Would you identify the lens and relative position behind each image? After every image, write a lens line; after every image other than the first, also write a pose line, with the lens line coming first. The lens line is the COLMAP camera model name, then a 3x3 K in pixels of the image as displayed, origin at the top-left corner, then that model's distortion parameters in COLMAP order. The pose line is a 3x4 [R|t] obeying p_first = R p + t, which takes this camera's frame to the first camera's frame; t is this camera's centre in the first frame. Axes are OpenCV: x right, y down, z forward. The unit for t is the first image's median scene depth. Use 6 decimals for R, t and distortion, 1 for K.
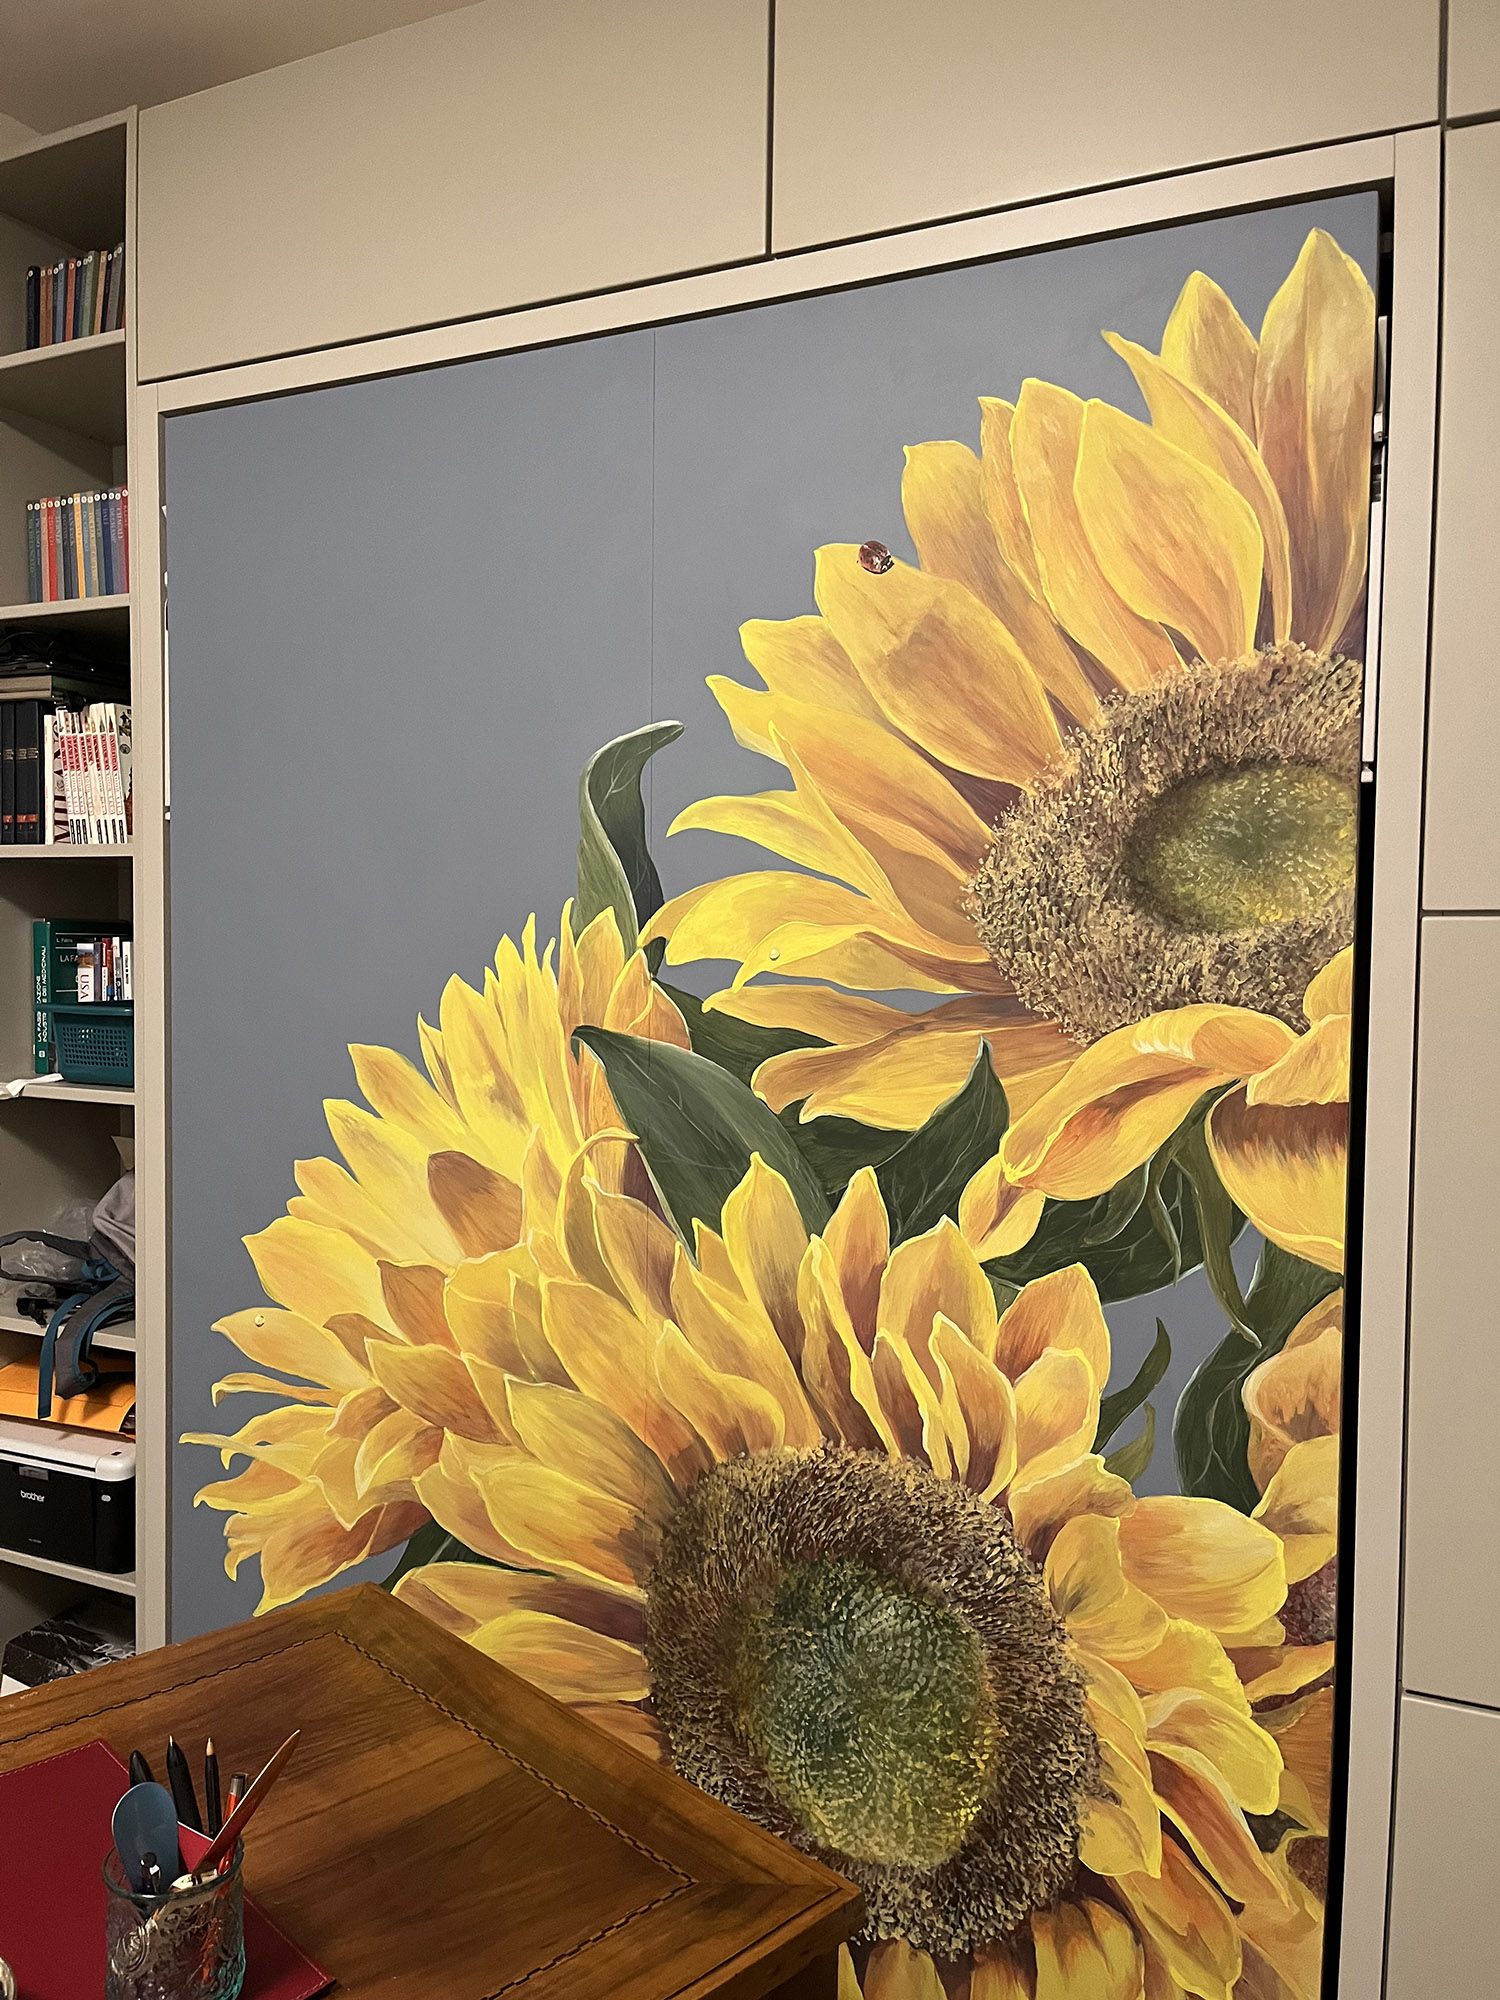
lens RADIAL K [[1481.1, 0, 759.7], [0, 1481.1, 1011.1], [0, 0, 1]] dist [0.046248, -0.058177]
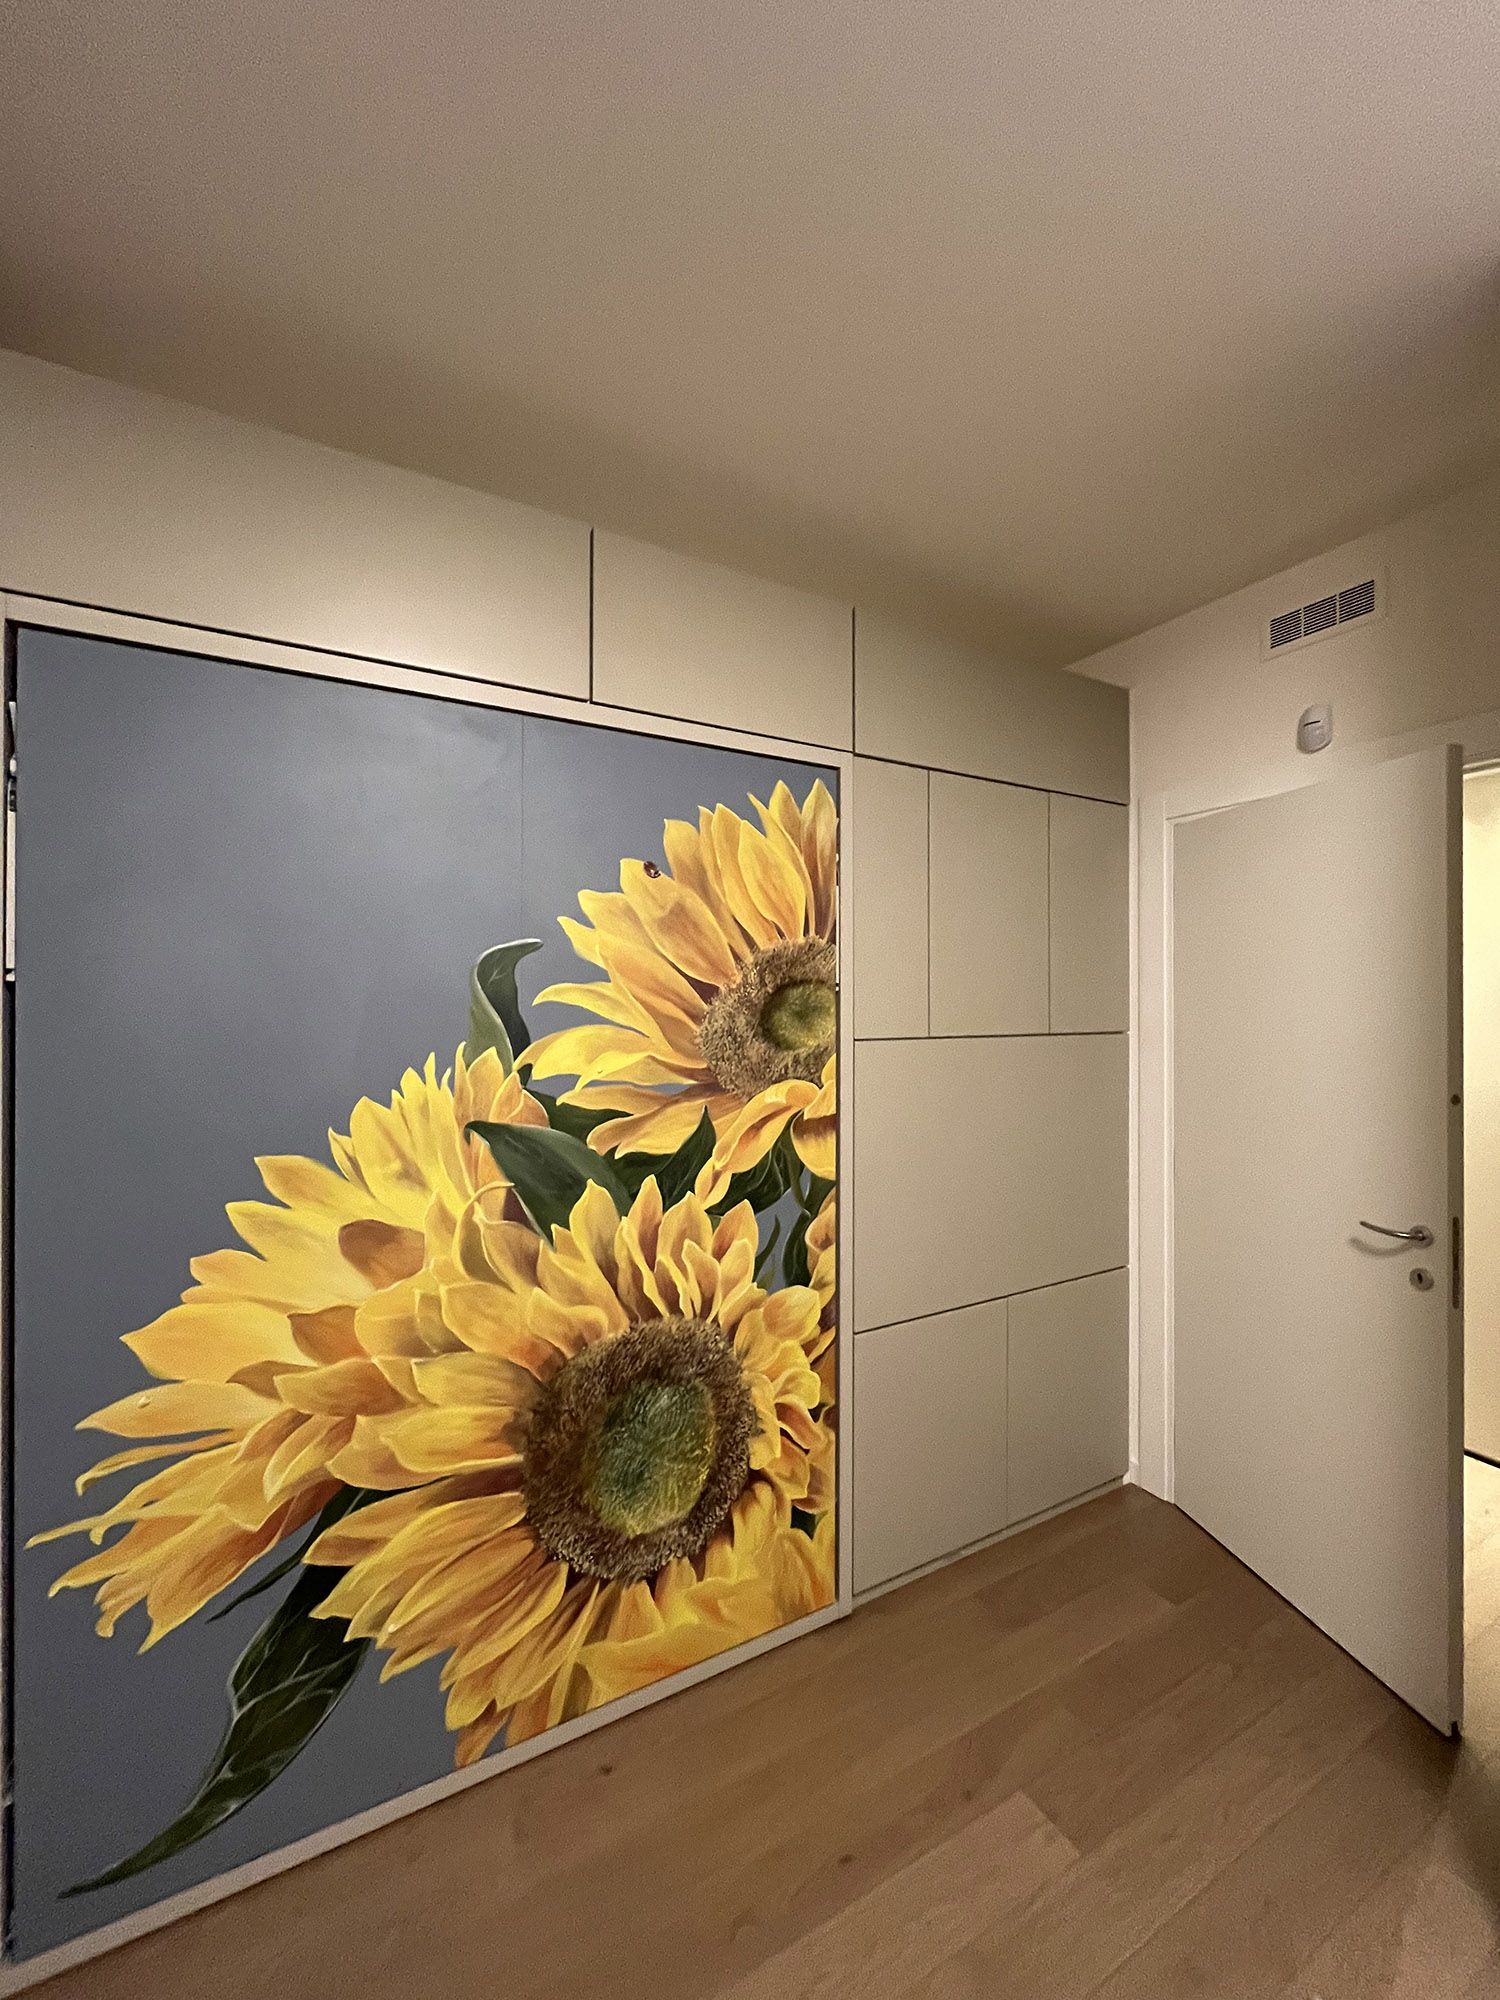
lens RADIAL K [[801.2, 0, 751.6], [0, 801.2, 1002.7], [0, 0, 1]] dist [-0.002644, -0.000589]
pose [[0.572265, -0.011816, 0.819984, -0.735520], [0.043017, 0.998952, -0.015626, -0.103069], [-0.818940, 0.044215, 0.572174, 0.279072]]
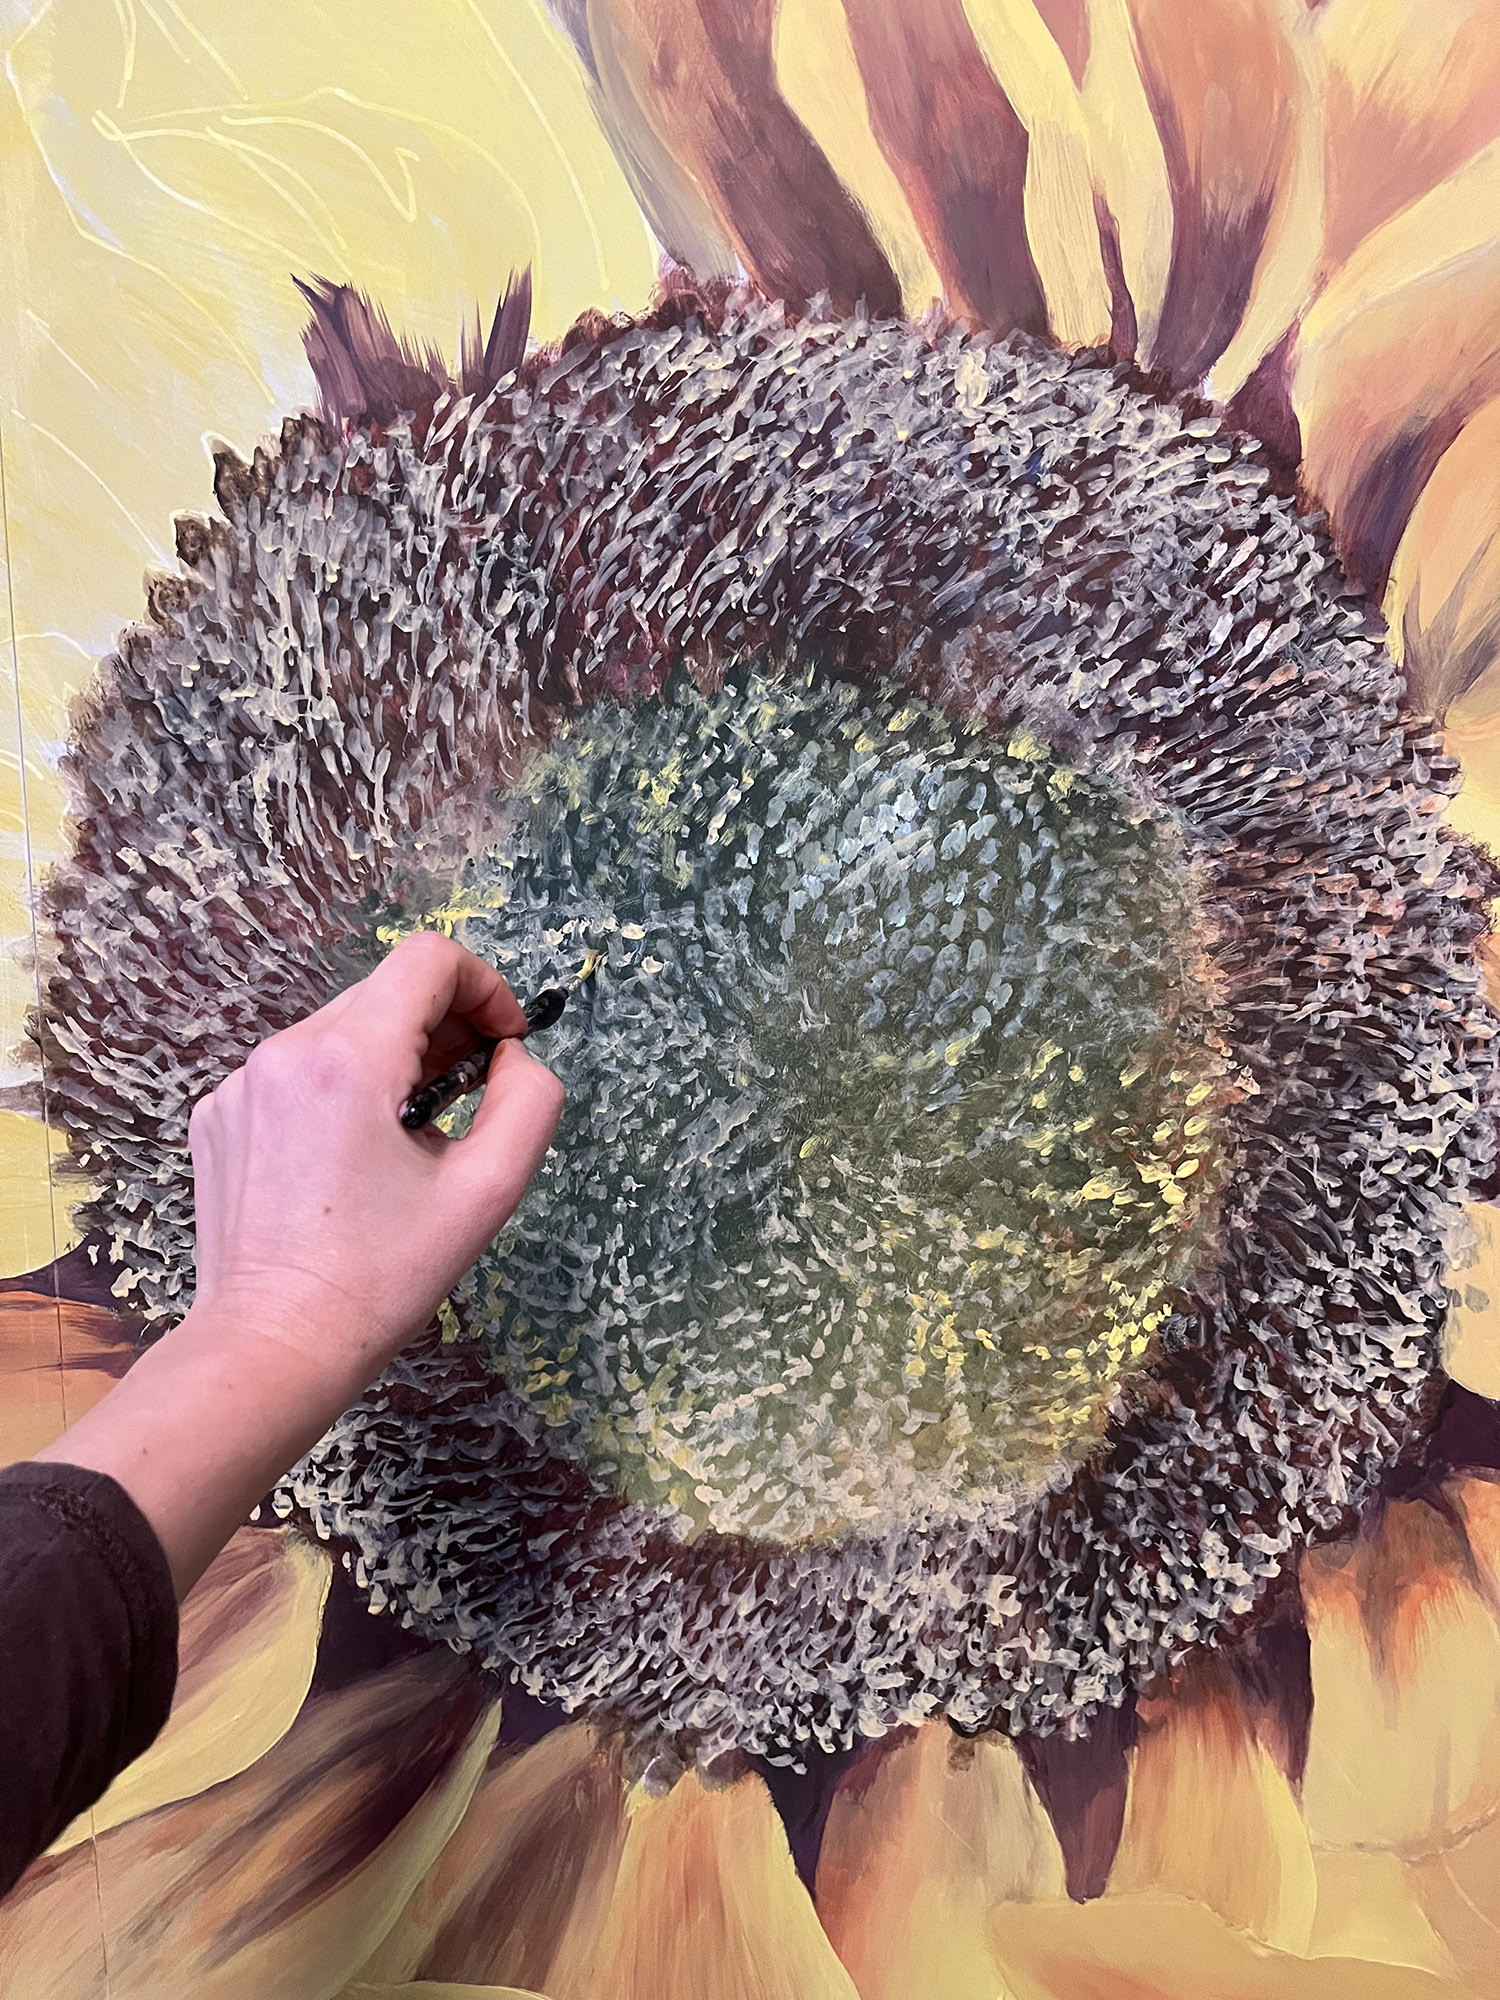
lens RADIAL K [[1481.1, 0, 750.5], [0, 1481.1, 985.4], [0, 0, 1]] dist [0.046248, -0.058177]
pose [[0.894277, -0.074713, 0.441233, -0.091785], [0.022327, 0.992186, 0.122751, 0.412192], [-0.446956, -0.099922, 0.888958, 0.740492]]
